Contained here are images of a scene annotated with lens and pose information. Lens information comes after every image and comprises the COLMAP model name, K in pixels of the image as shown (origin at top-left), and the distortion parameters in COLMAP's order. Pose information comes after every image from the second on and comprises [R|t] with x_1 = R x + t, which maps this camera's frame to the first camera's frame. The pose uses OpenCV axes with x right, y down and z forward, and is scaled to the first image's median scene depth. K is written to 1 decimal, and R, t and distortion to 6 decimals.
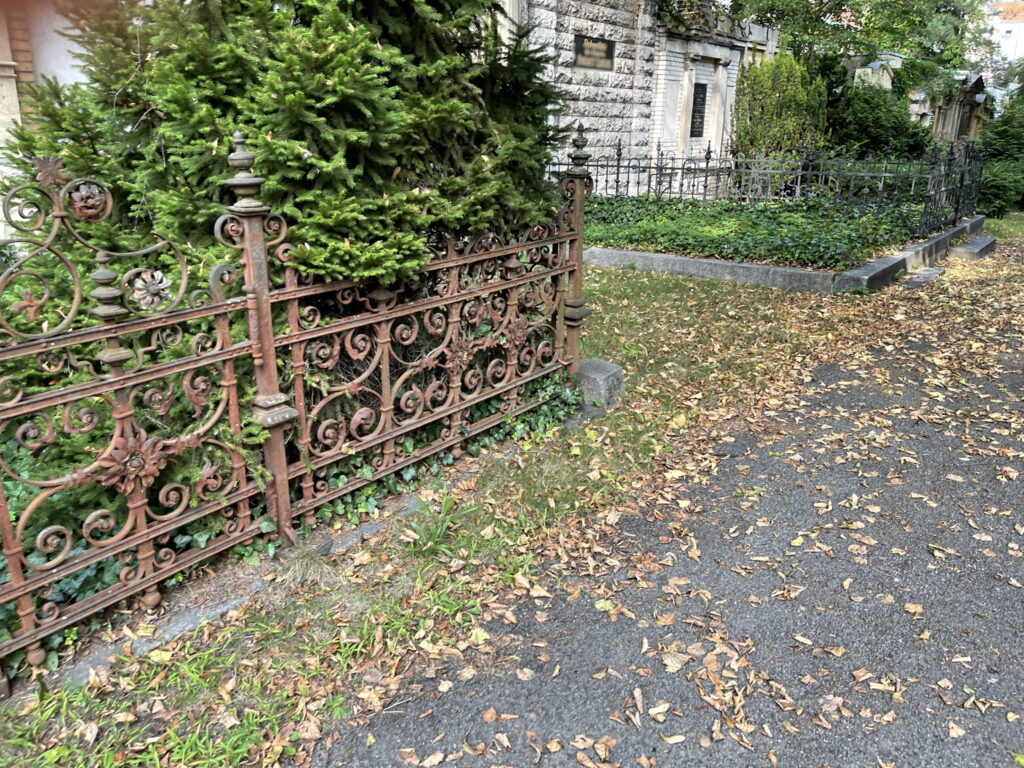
lens RADIAL K [[789.6, 0, 514.0], [0, 789.6, 379.5], [0, 0, 1]] dist [0.090110, -0.127199]
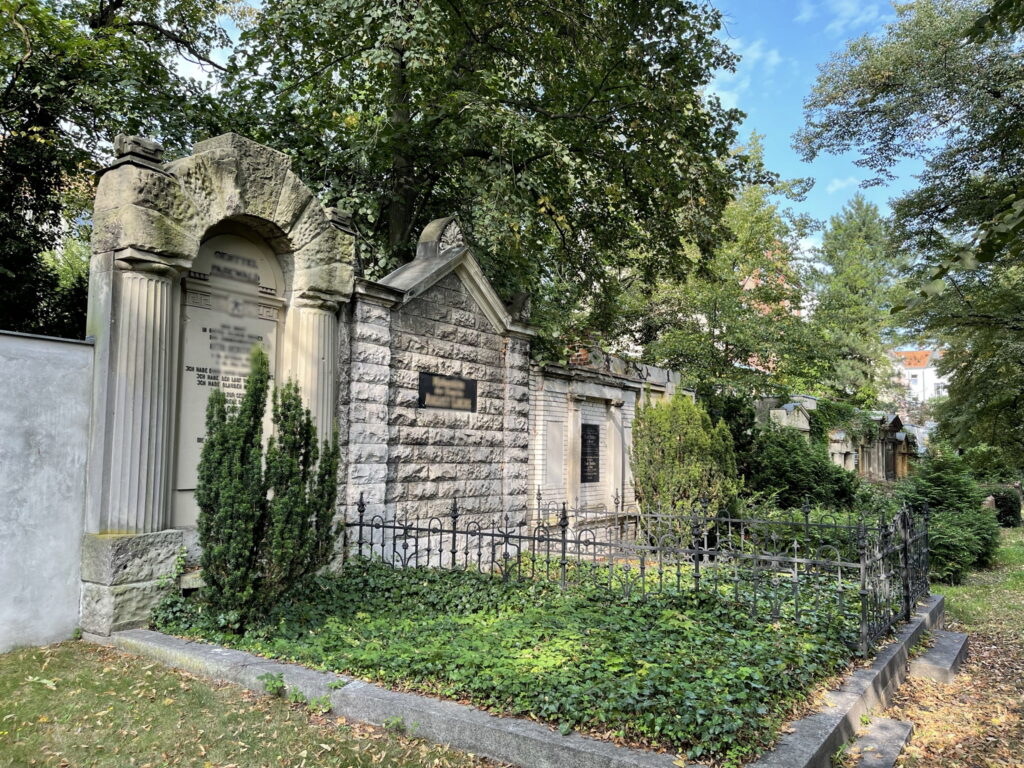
lens RADIAL K [[789.6, 0, 514.0], [0, 789.6, 379.5], [0, 0, 1]] dist [0.090110, -0.127199]
pose [[0.998479, 0.009013, 0.054392, 0.113787], [0.012984, 0.920365, -0.390846, -0.084302], [-0.053583, 0.390958, 0.918848, 0.201732]]
